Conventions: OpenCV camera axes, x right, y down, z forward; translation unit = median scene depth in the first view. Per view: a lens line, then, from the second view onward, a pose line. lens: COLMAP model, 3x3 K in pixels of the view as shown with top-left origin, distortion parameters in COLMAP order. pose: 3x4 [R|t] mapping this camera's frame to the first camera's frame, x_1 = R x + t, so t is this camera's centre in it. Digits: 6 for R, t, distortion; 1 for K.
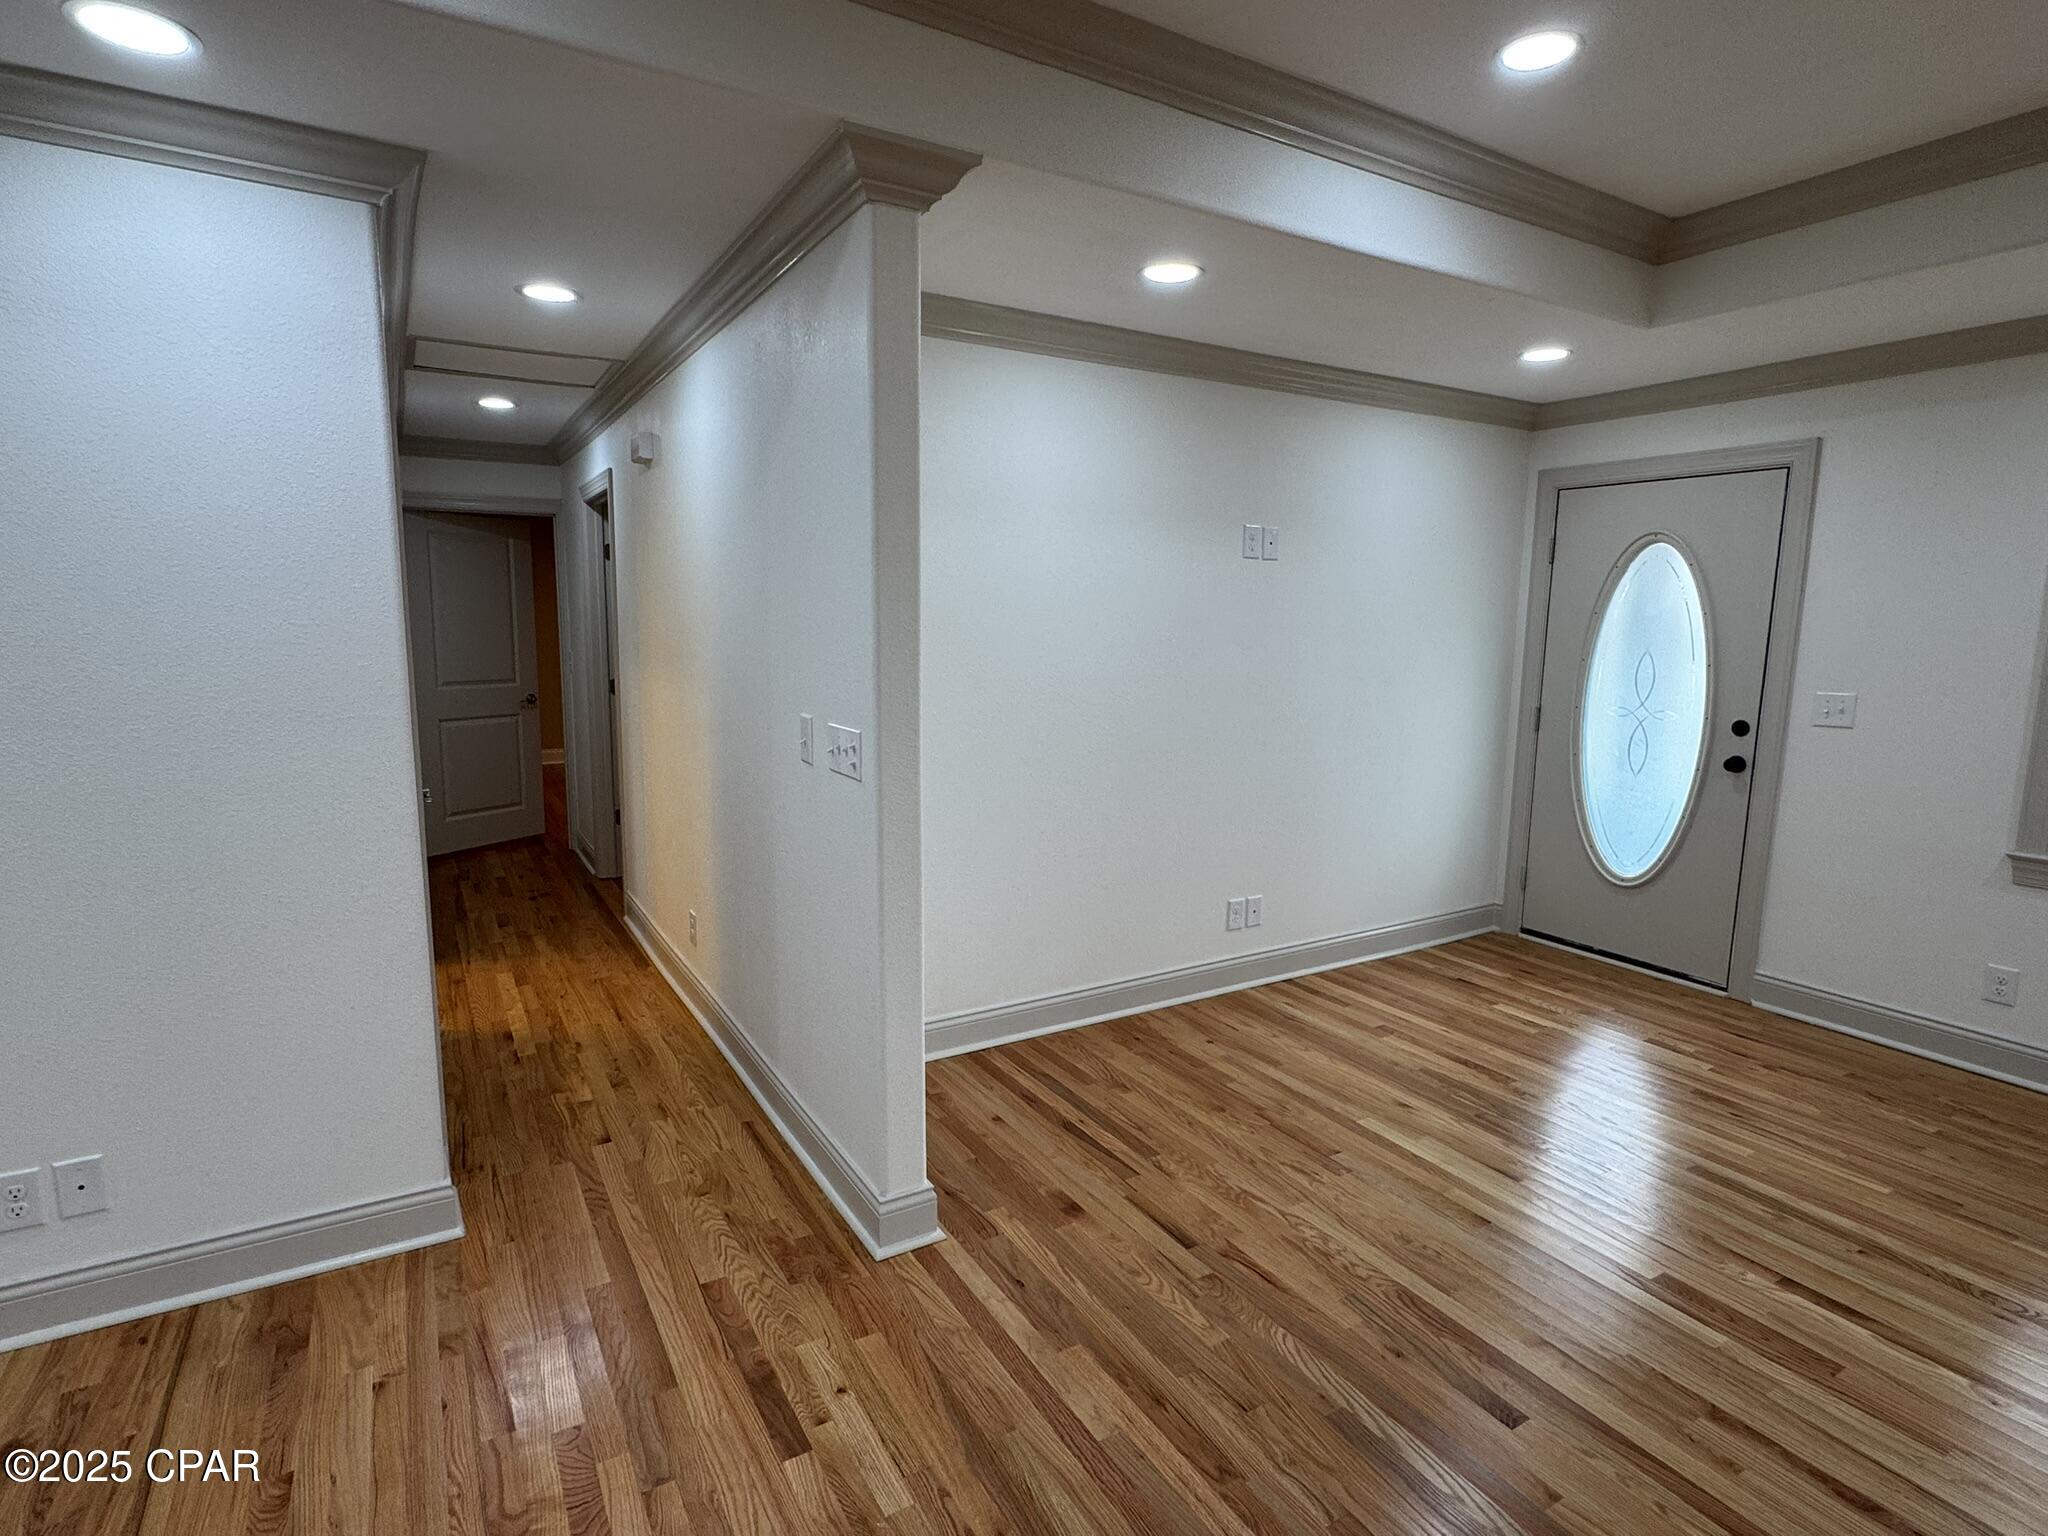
lens RADIAL K [[1054.1, 0, 1021.8], [0, 1054.1, 775.4], [0, 0, 1]] dist [0.006423, 0.000349]
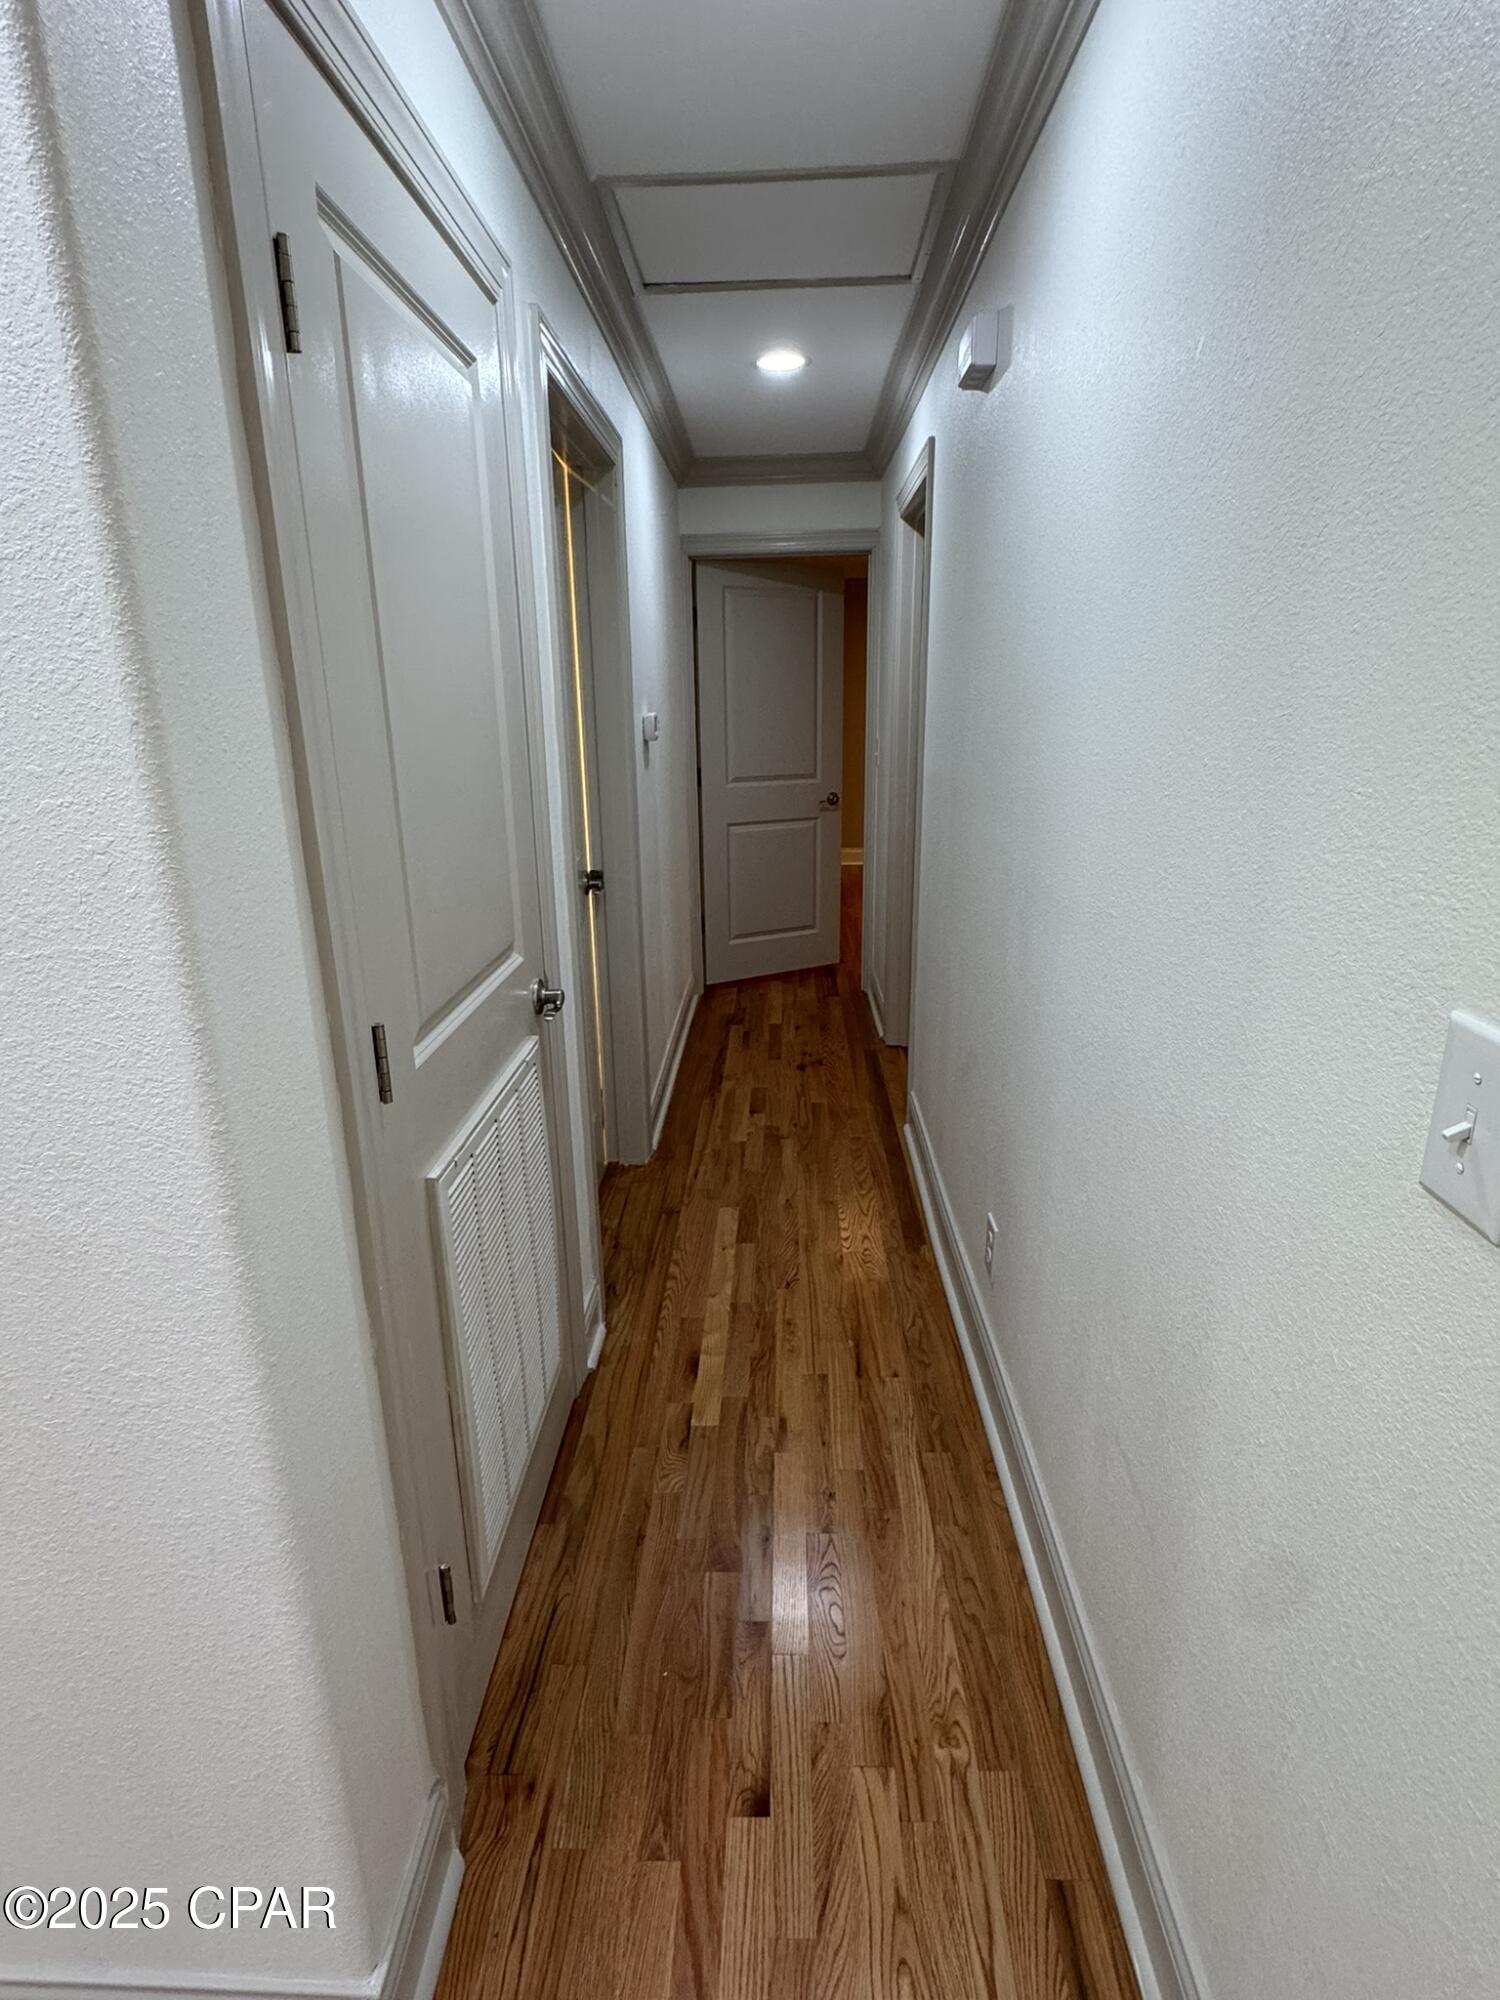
lens RADIAL K [[1029.4, 0, 739.7], [0, 1029.4, 998.1], [0, 0, 1]] dist [0.006423, 0.000349]
pose [[0.840365, 0.122607, -0.527972, -0.117787], [-0.049583, 0.987385, 0.150372, -0.048244], [0.539748, -0.100189, 0.835843, 0.378258]]
